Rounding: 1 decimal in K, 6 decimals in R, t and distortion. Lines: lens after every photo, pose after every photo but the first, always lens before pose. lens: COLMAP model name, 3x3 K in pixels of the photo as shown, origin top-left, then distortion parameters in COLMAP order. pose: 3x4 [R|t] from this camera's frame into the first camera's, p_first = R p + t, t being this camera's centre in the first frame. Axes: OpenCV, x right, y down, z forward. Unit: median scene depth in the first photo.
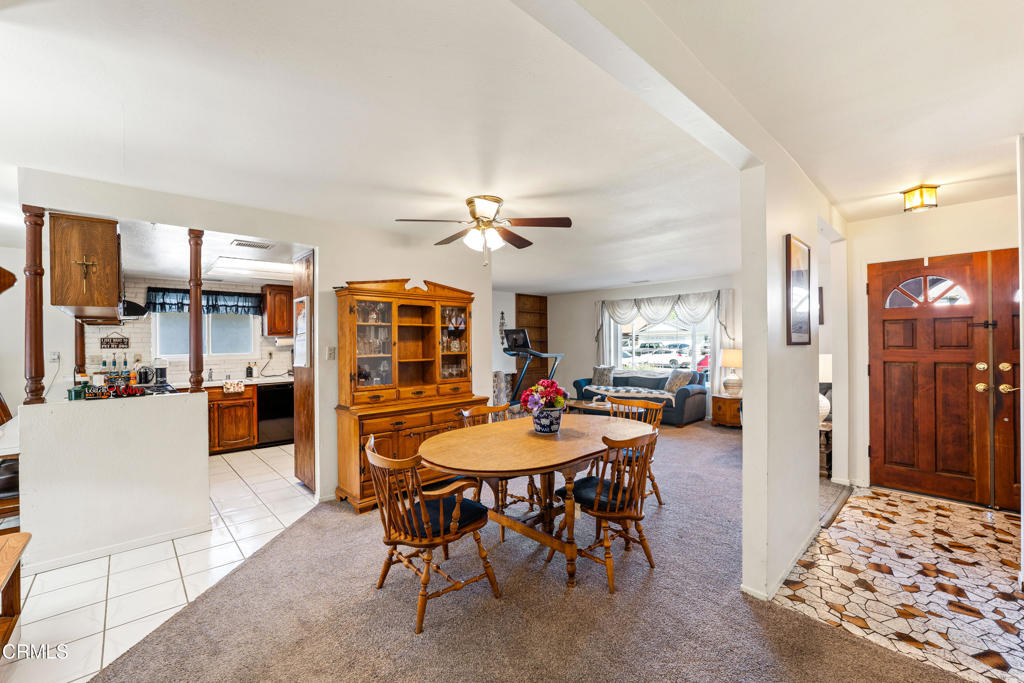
lens RADIAL K [[412.6, 0, 504.1], [0, 412.6, 342.8], [0, 0, 1]] dist [-0.020130, 0.000266]
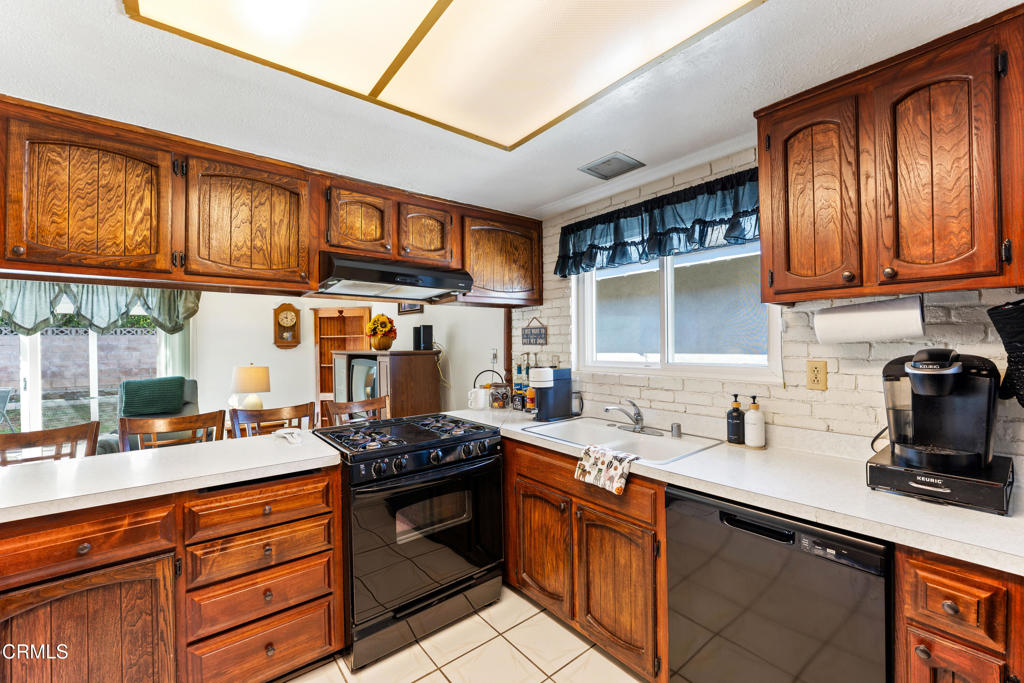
lens RADIAL K [[412.6, 0, 513.0], [0, 412.6, 342.2], [0, 0, 1]] dist [-0.020130, 0.000266]
pose [[-0.062588, 0.005531, -0.998024, -0.332434], [0.002962, 0.999981, 0.005357, 0.006126], [0.998035, -0.002621, -0.062603, 0.940830]]
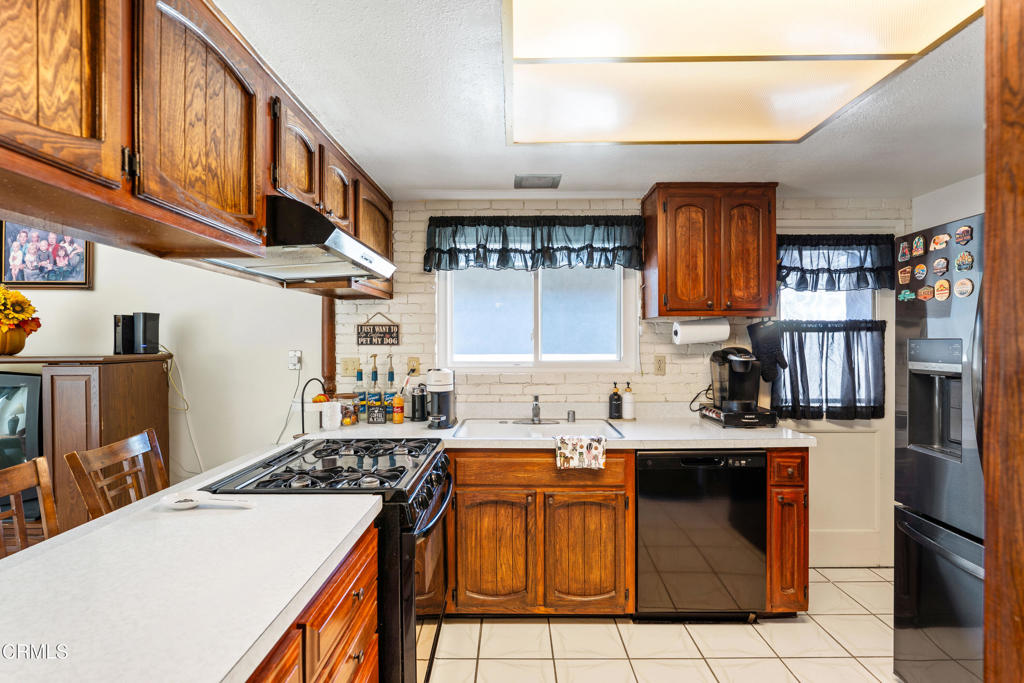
lens RADIAL K [[482.7, 0, 512.8], [0, 482.7, 341.8], [0, 0, 1]] dist [-0.004020, 0.000855]
pose [[0.733442, 0.005254, -0.679732, -0.405620], [-0.006361, 0.999979, 0.000866, 0.007305], [0.679722, 0.003689, 0.733460, 0.631631]]
